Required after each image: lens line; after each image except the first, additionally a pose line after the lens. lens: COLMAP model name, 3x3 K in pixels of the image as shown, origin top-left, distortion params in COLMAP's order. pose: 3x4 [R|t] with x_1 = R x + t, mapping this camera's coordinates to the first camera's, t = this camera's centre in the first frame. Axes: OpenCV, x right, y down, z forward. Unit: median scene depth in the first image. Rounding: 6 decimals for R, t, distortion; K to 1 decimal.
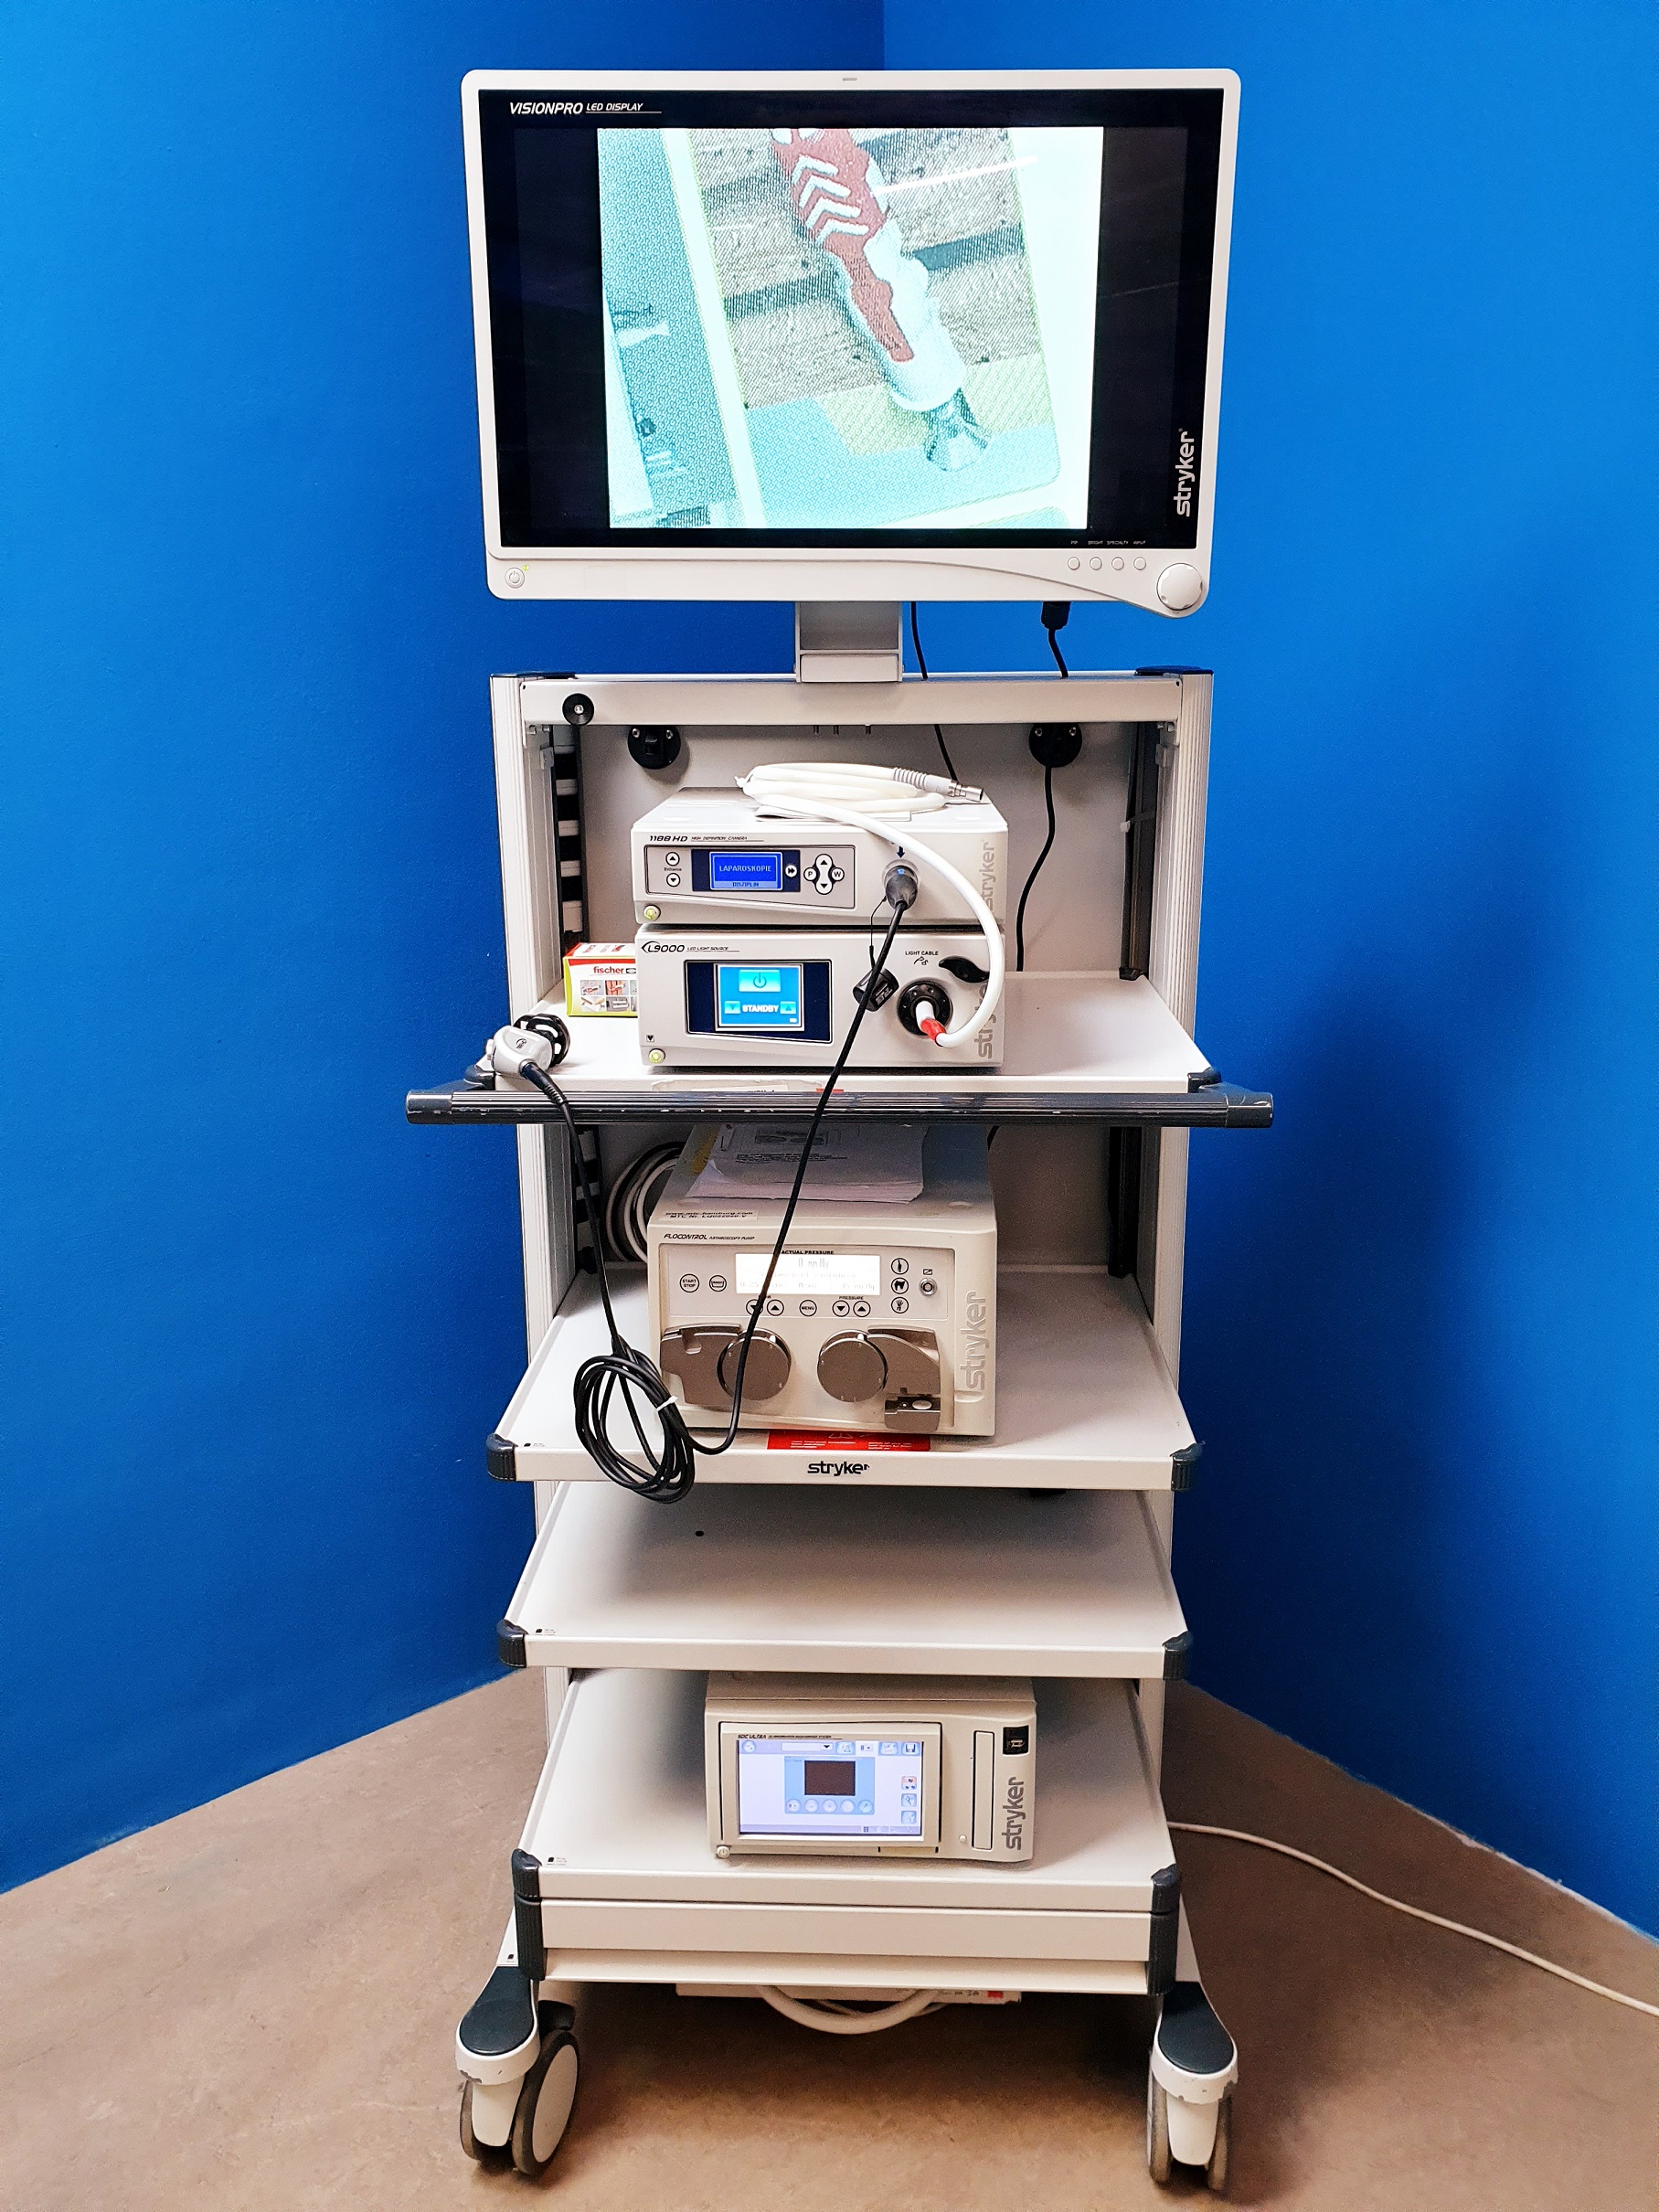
lens RADIAL K [[1742.7, 0, 846.6], [0, 1742.7, 1172.0], [0, 0, 1]] dist [-0.103673, 0.153967]
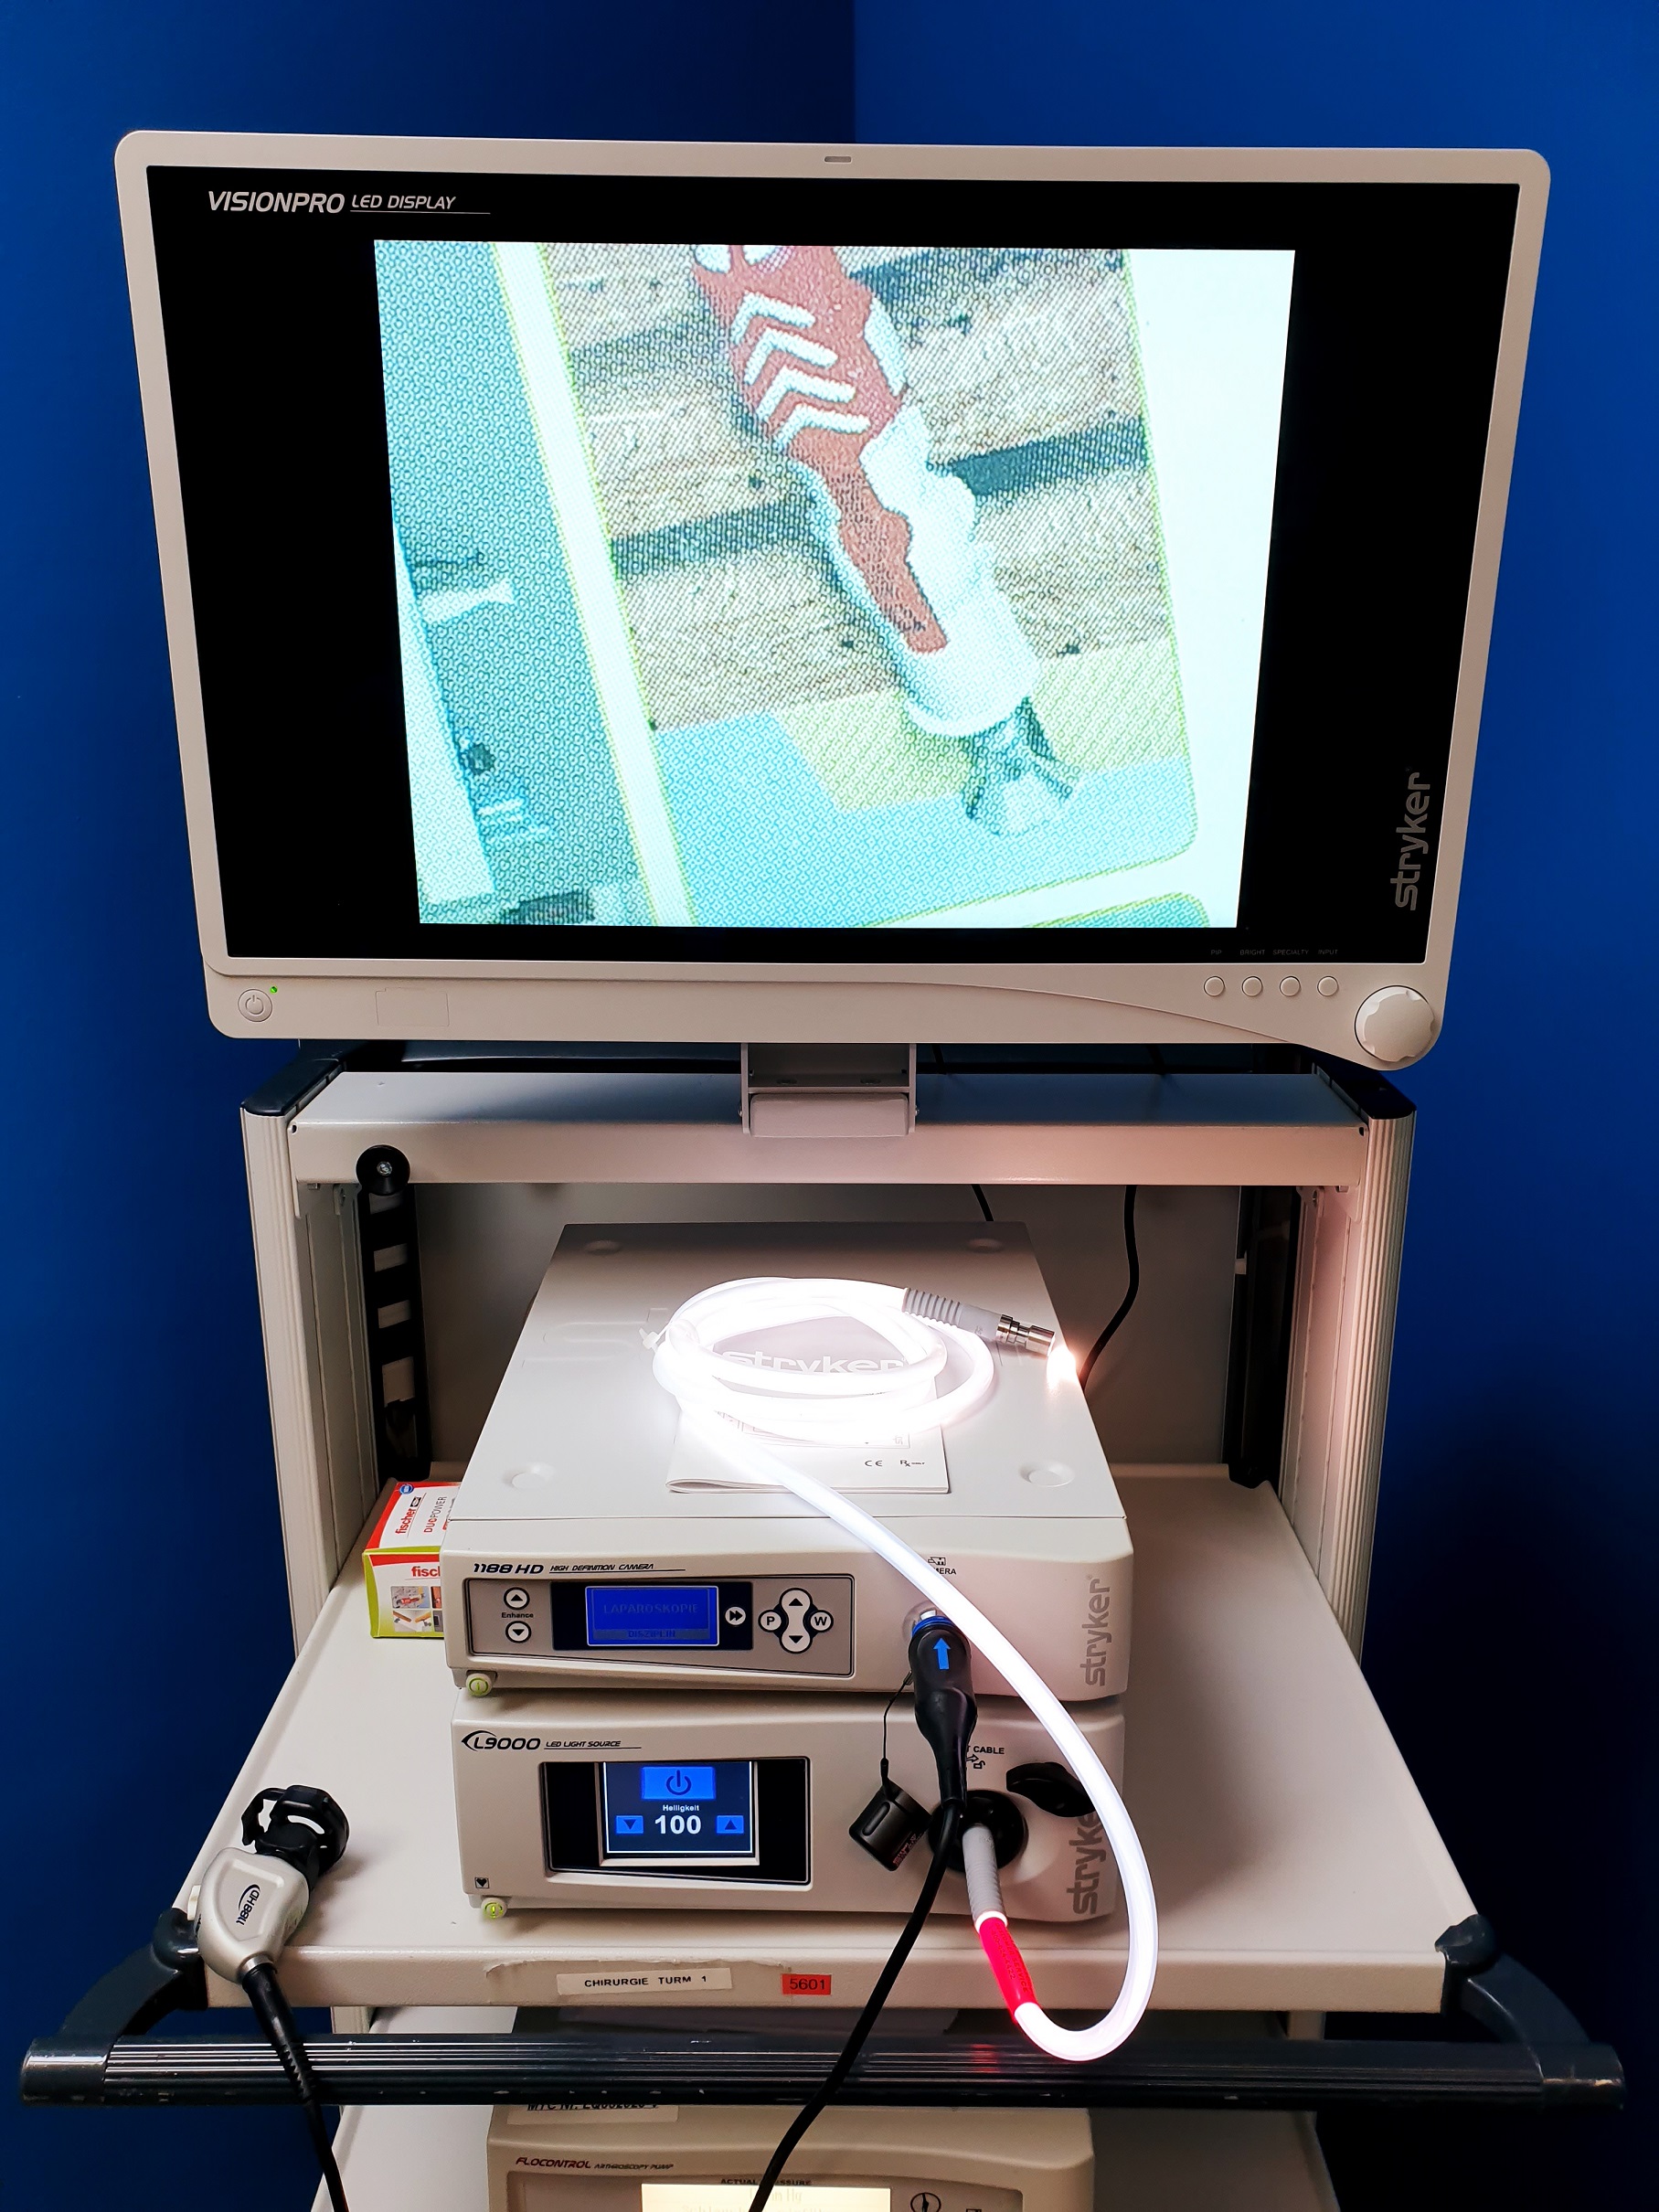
lens RADIAL K [[1568.7, 0, 829.5], [0, 1568.7, 1106.0], [0, 0, 1]] dist [0.004259, 0.004412]
pose [[0.999553, -0.003908, 0.029635, -0.016070], [0.004559, 0.999749, -0.021953, -0.315215], [-0.029541, 0.022079, 0.999320, 0.491670]]
